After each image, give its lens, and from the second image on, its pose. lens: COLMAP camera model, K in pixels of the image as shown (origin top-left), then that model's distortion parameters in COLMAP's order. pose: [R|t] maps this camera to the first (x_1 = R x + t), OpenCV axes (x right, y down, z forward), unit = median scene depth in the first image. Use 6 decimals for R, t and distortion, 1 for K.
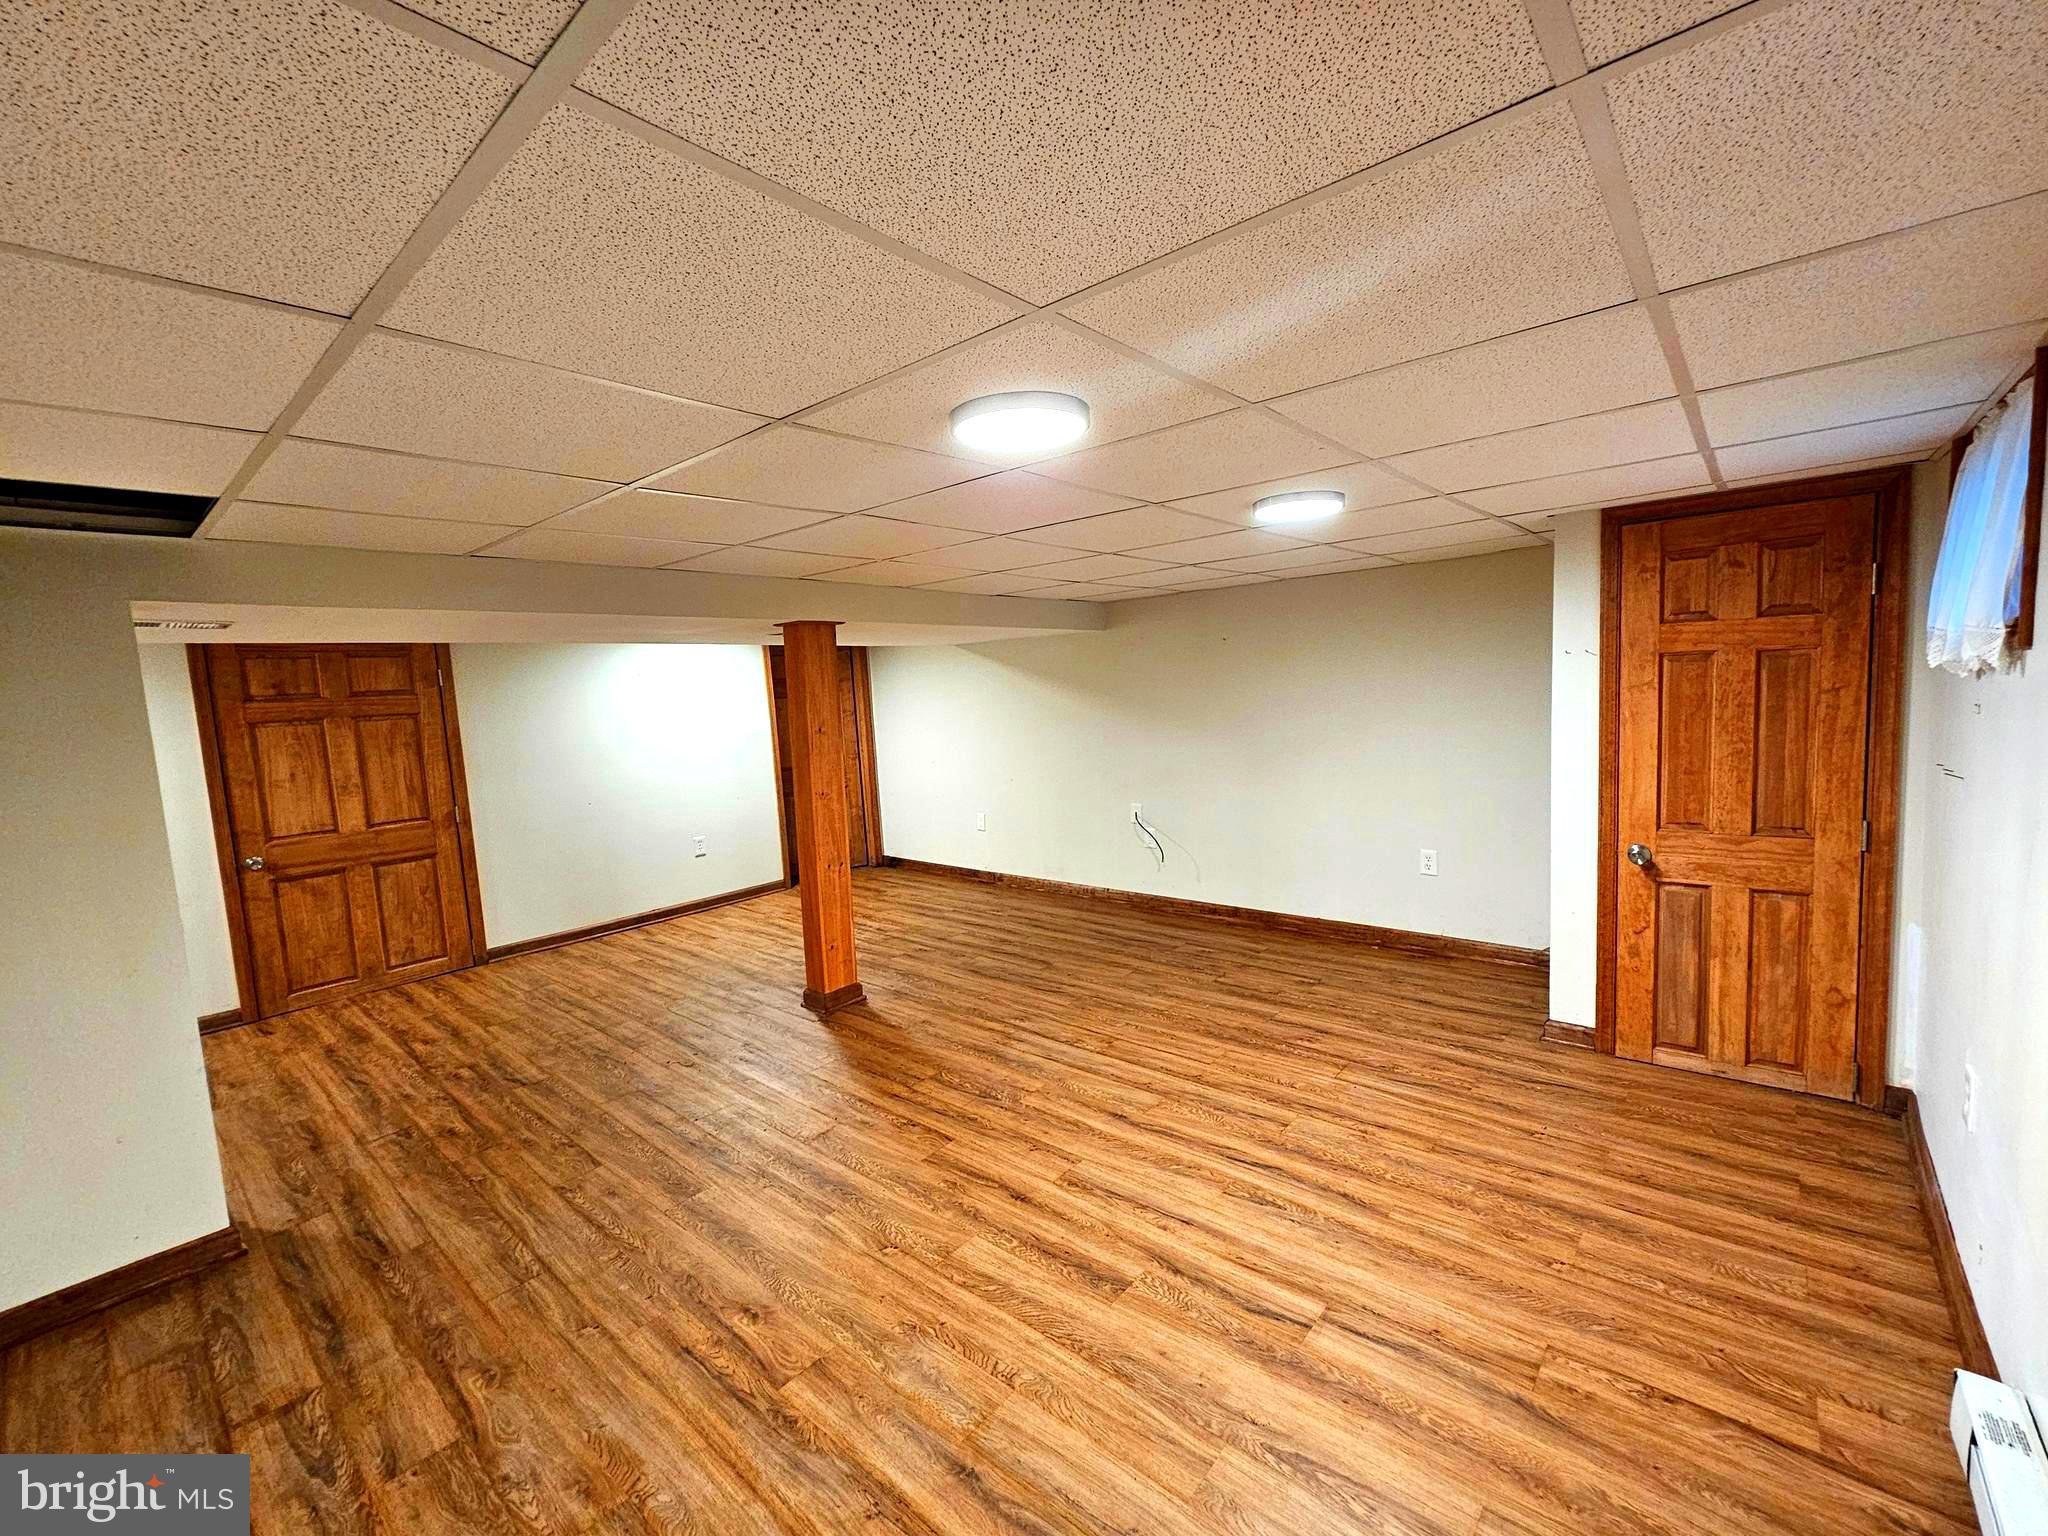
lens RADIAL K [[838.3, 0, 1023.8], [0, 838.3, 766.9], [0, 0, 1]] dist [-0.005226, 0.002623]
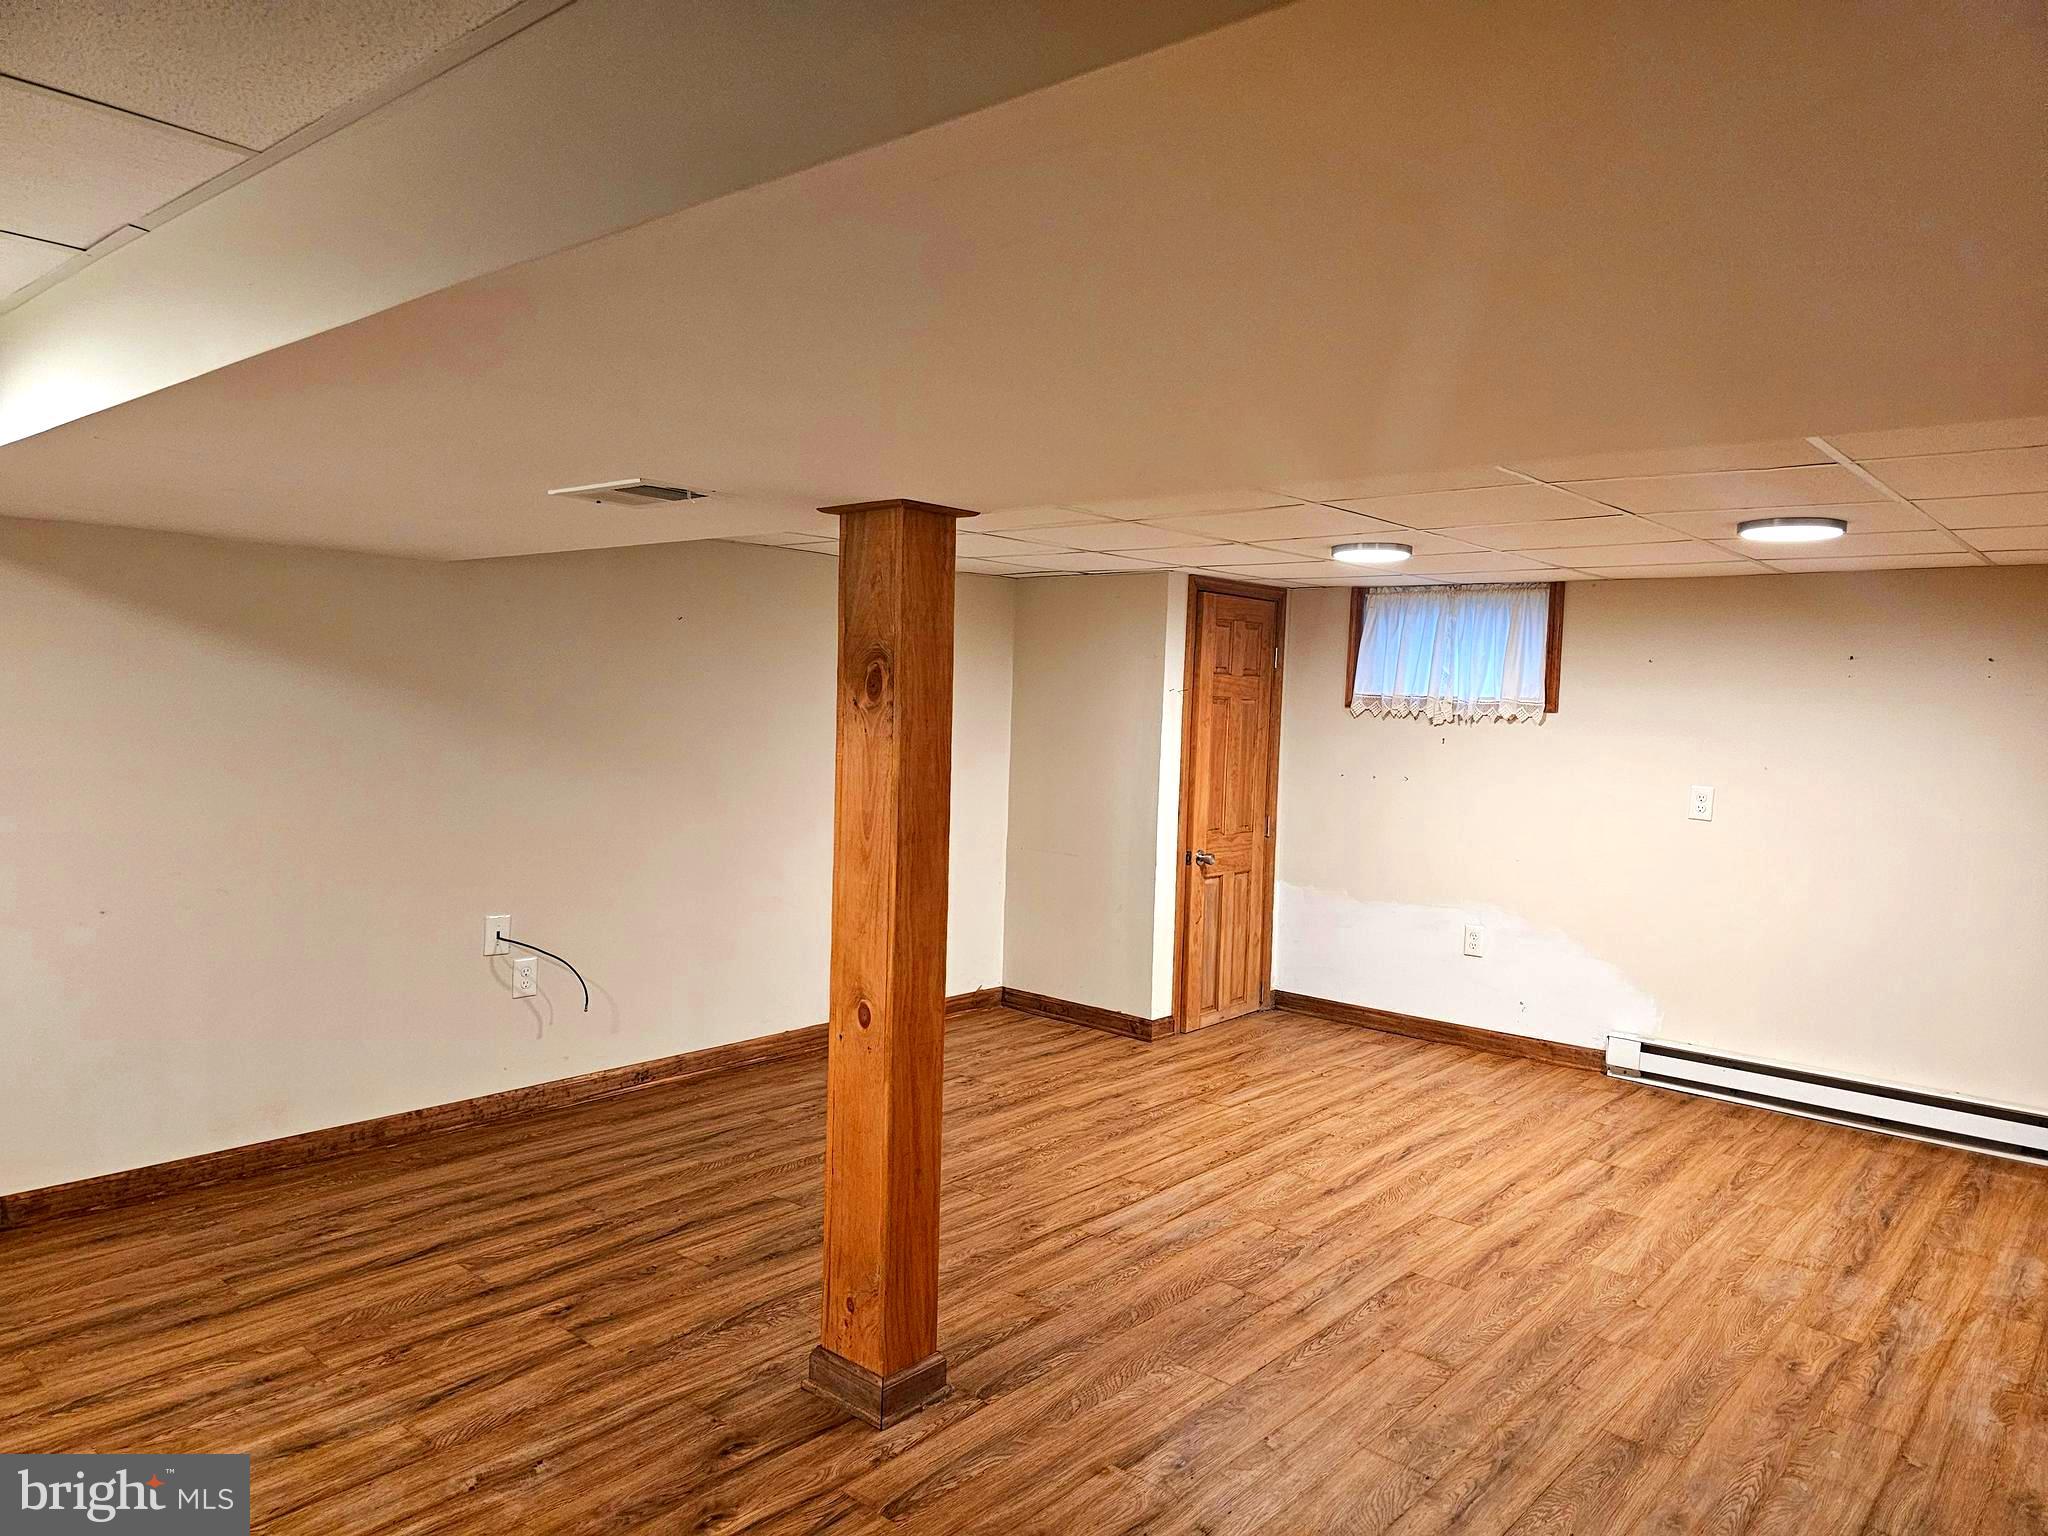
lens RADIAL K [[1374.8, 0, 1018.7], [0, 1374.8, 765.9], [0, 0, 1]] dist [0.032926, -0.018332]
pose [[0.012777, -0.002628, 0.999915, -1.301367], [0.064801, 0.997897, 0.001794, -0.053102], [-0.997816, 0.064772, 0.012921, 1.238836]]
